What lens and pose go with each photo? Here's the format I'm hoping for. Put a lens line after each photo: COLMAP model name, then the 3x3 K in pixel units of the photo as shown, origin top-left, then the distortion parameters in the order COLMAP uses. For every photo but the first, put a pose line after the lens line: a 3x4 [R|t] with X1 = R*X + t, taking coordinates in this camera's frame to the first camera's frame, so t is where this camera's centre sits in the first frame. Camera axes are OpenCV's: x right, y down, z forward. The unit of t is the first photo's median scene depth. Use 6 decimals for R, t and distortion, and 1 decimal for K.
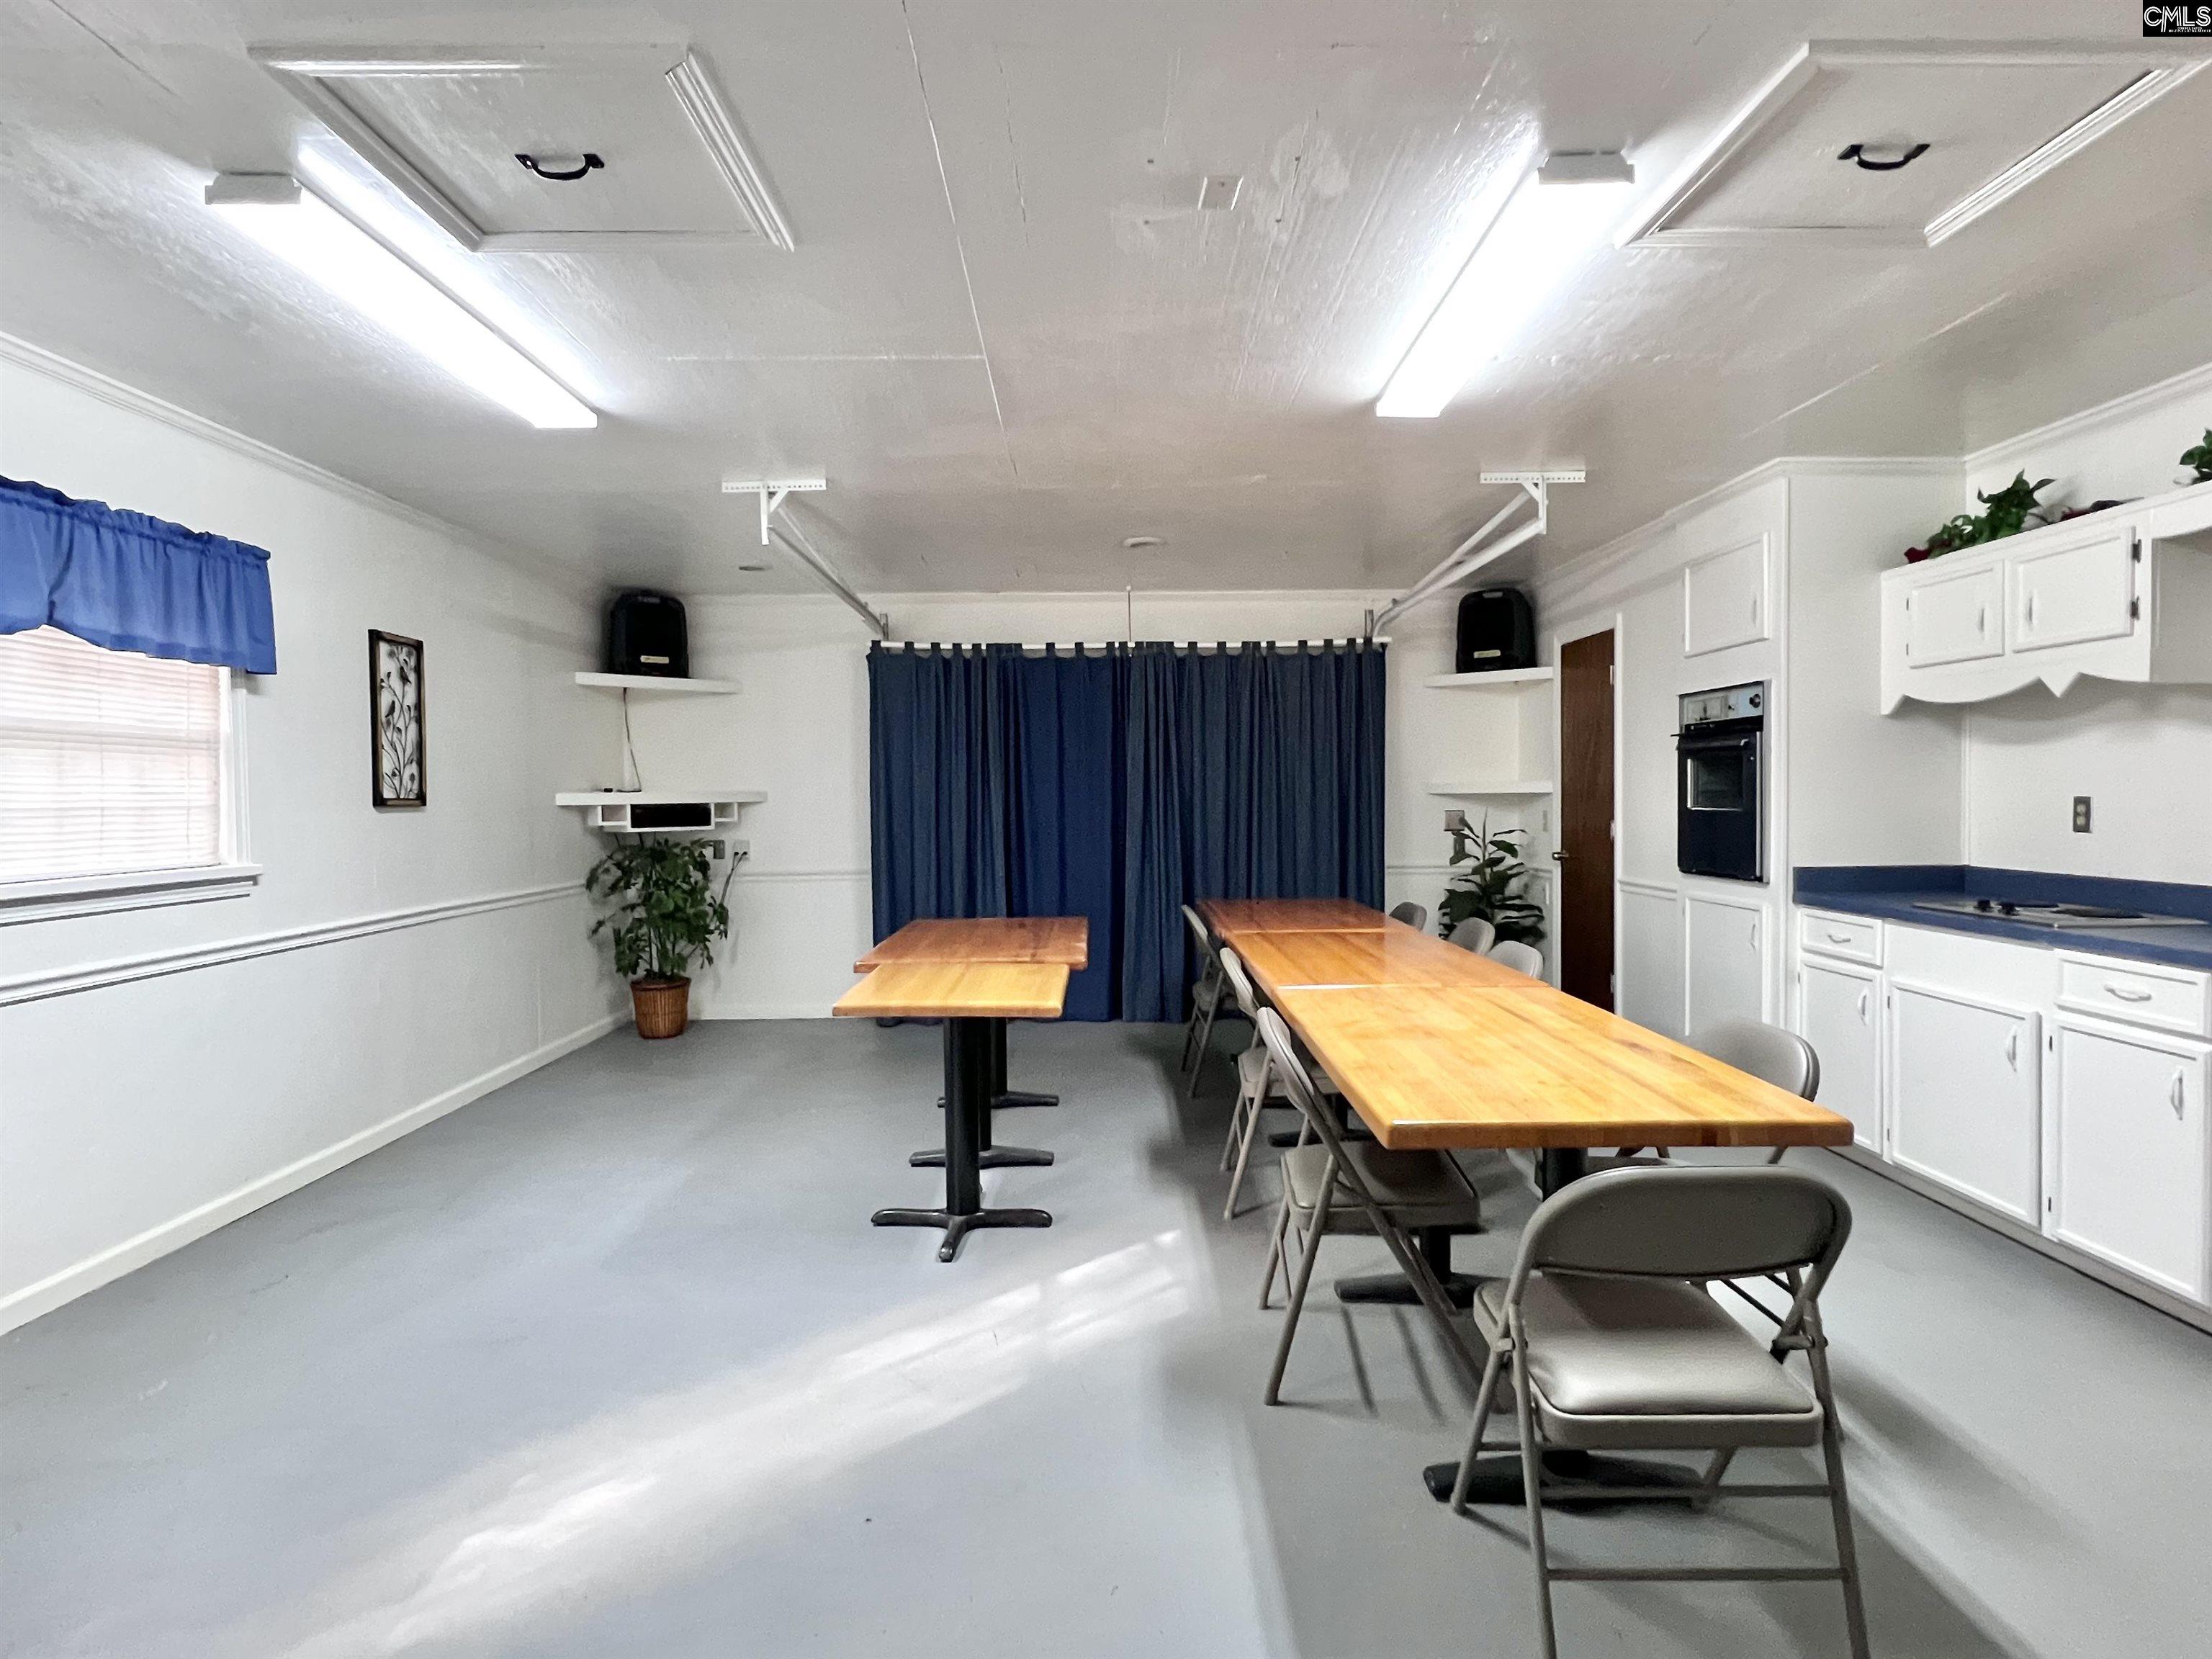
lens RADIAL K [[1106.6, 0, 1099.0], [0, 1106.6, 824.8], [0, 0, 1]] dist [-0.000914, -0.001890]
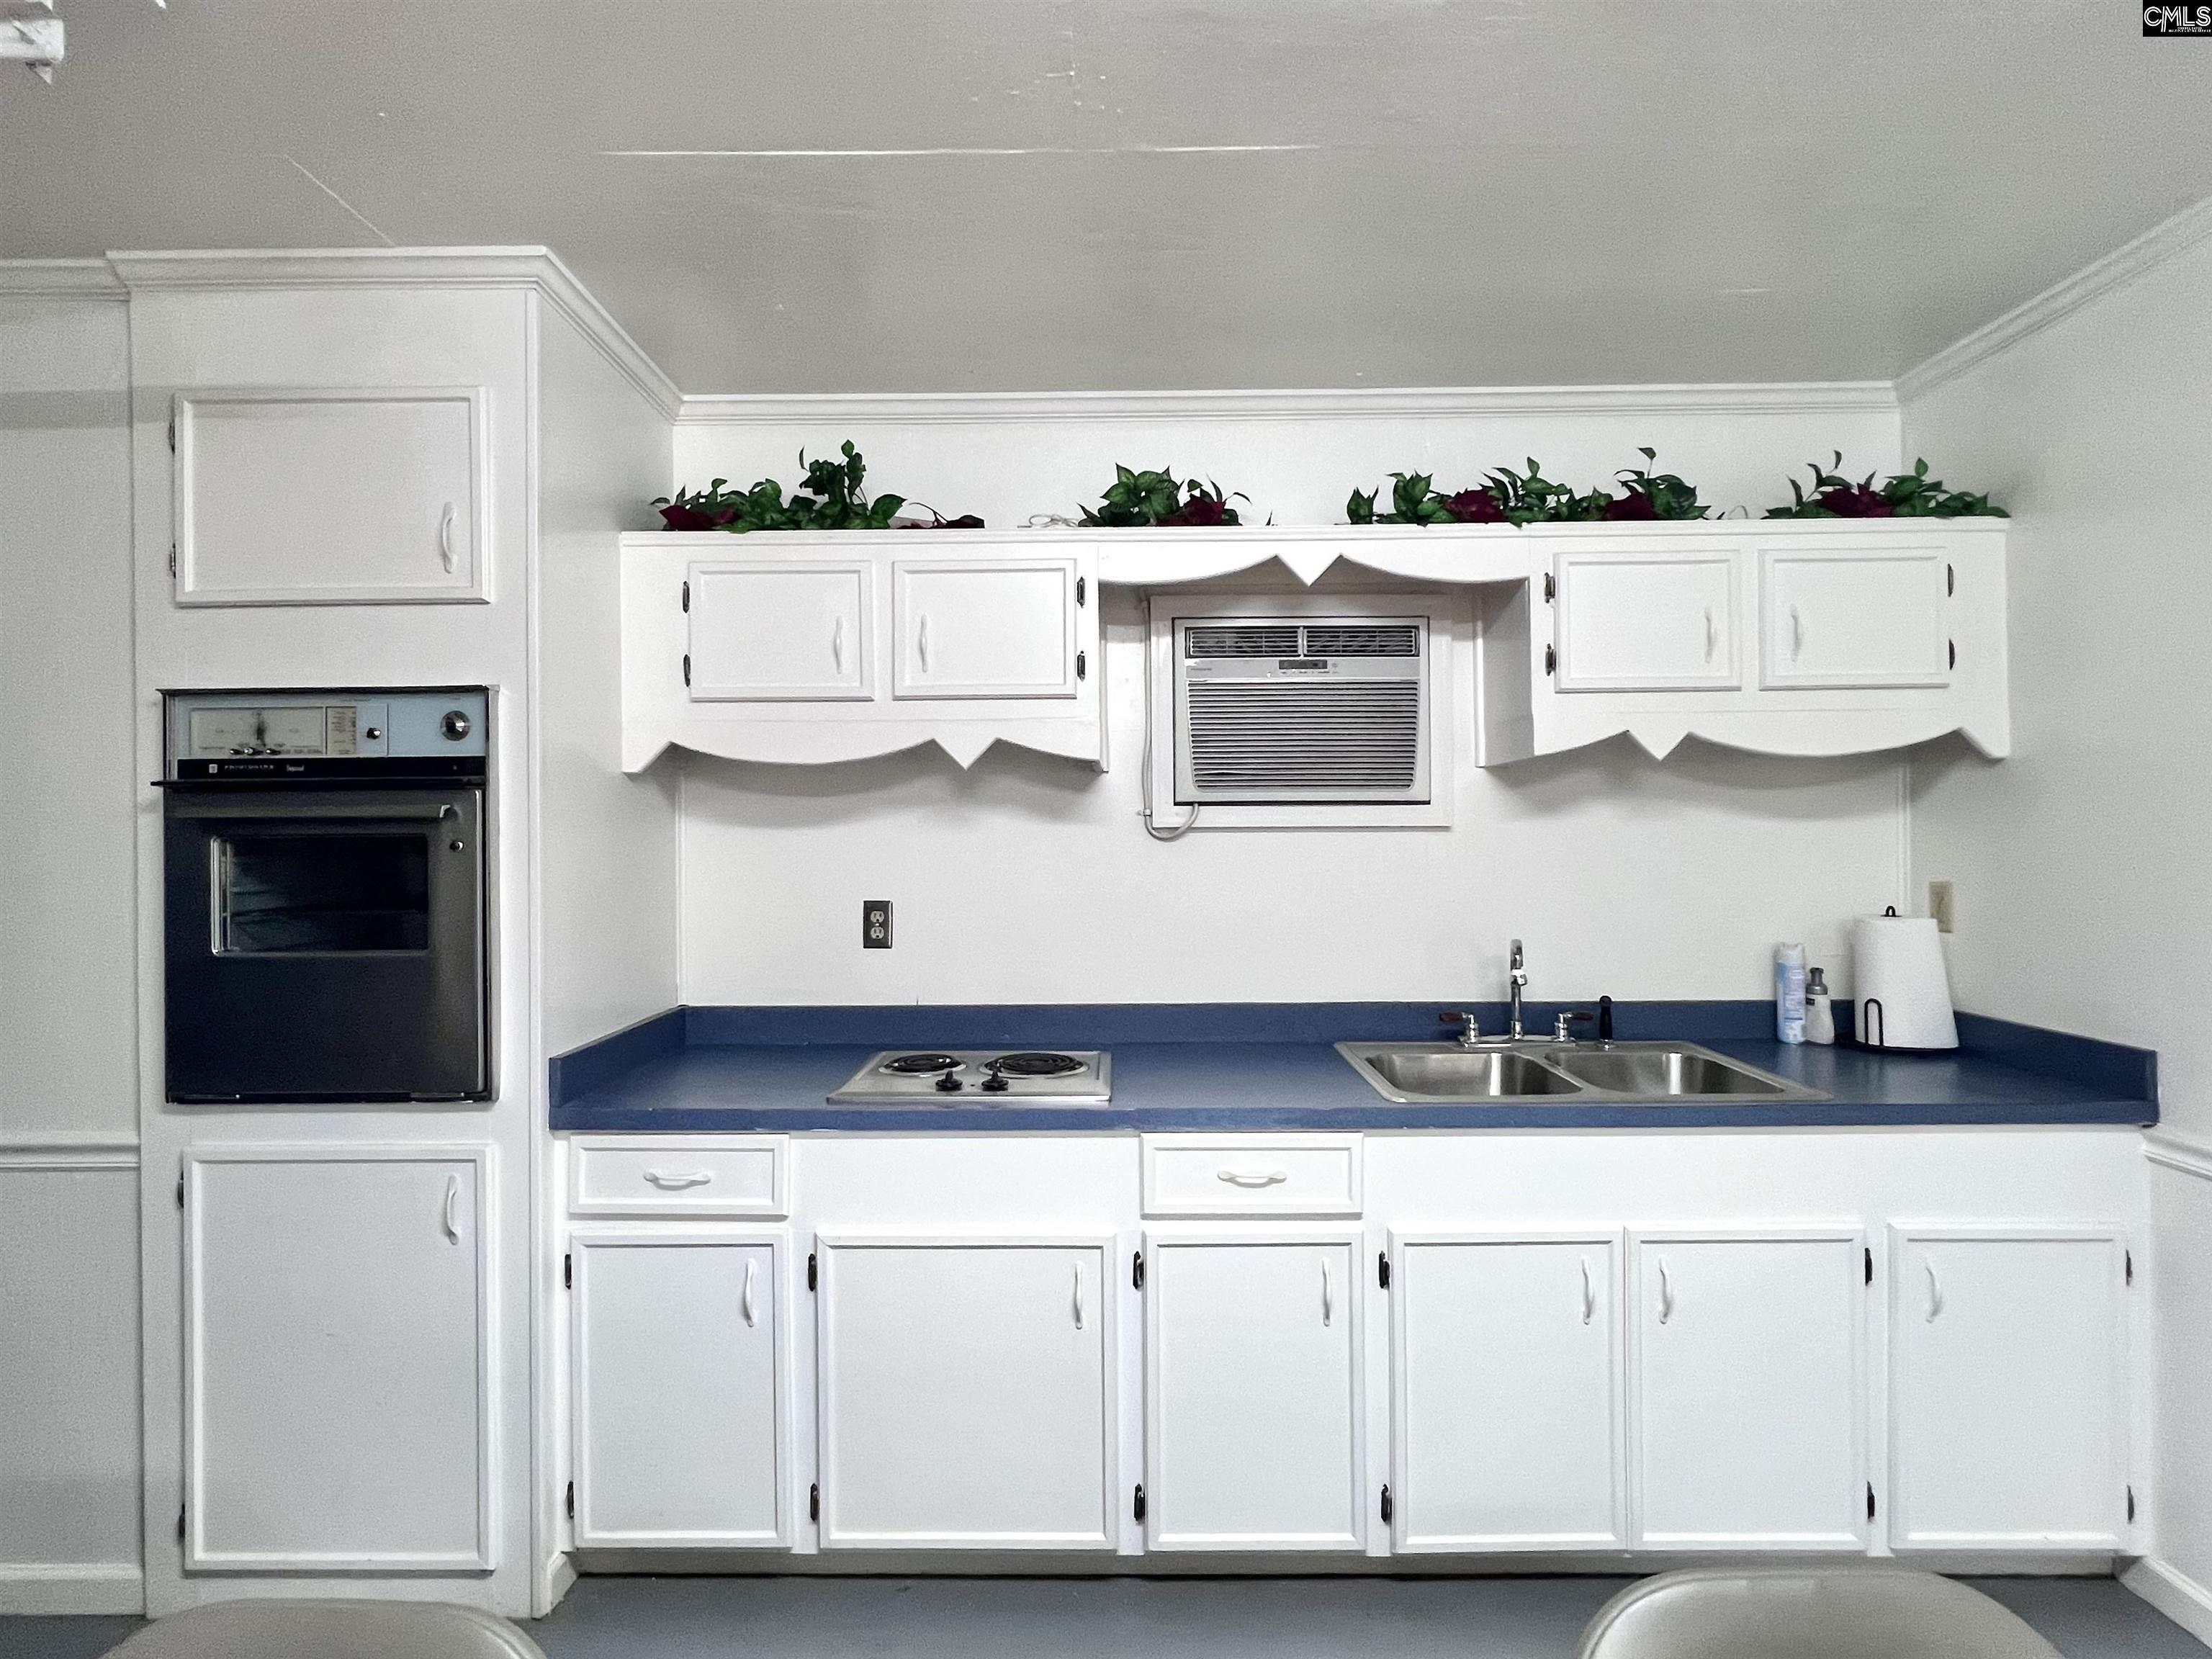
lens RADIAL K [[1106.6, 0, 1099.0], [0, 1106.6, 824.8], [0, 0, 1]] dist [-0.000914, -0.001890]
pose [[0.018766, 0.016870, 0.999682, 0.120747], [0.035472, 0.999217, -0.017528, -0.051831], [-0.999194, 0.035790, 0.018153, 0.734720]]
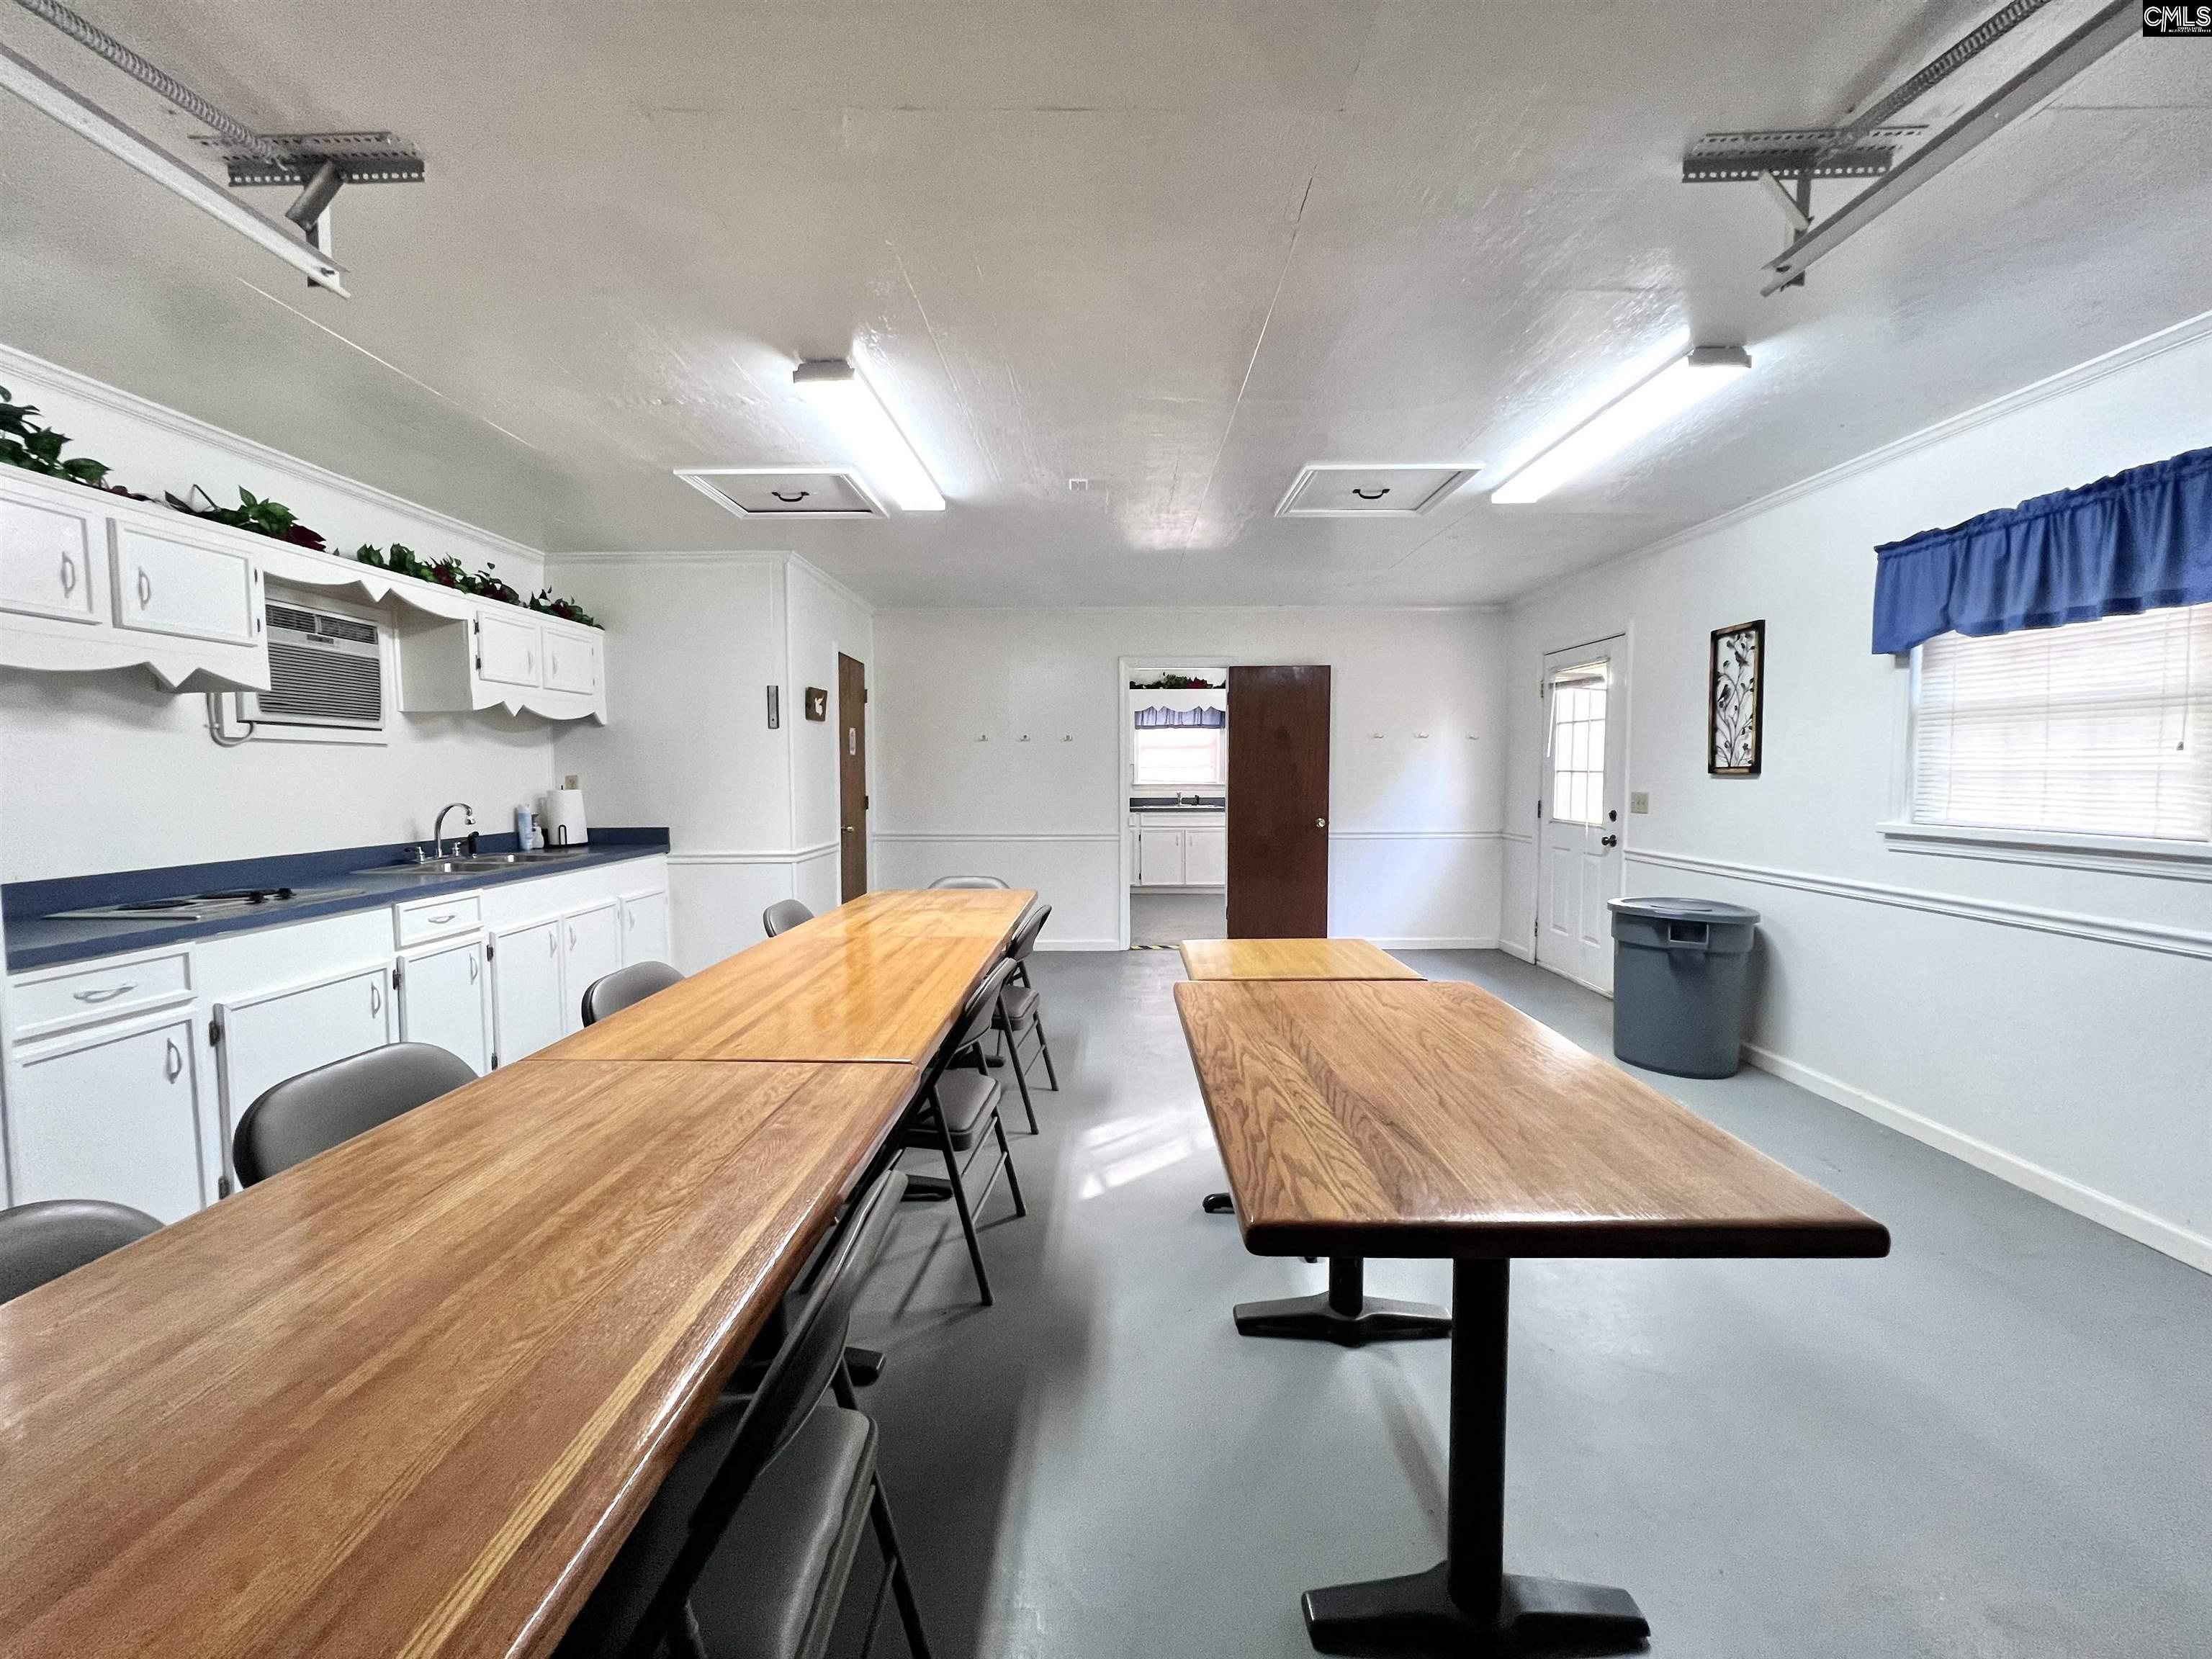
lens RADIAL K [[886.1, 0, 1098.8], [0, 886.1, 826.6], [0, 0, 1]] dist [0.001282, 0.000200]
pose [[-0.999766, 0.013605, 0.016801, 0.027182], [0.015072, 0.995783, 0.090488, -0.041956], [-0.015499, 0.090720, -0.995756, 1.459419]]
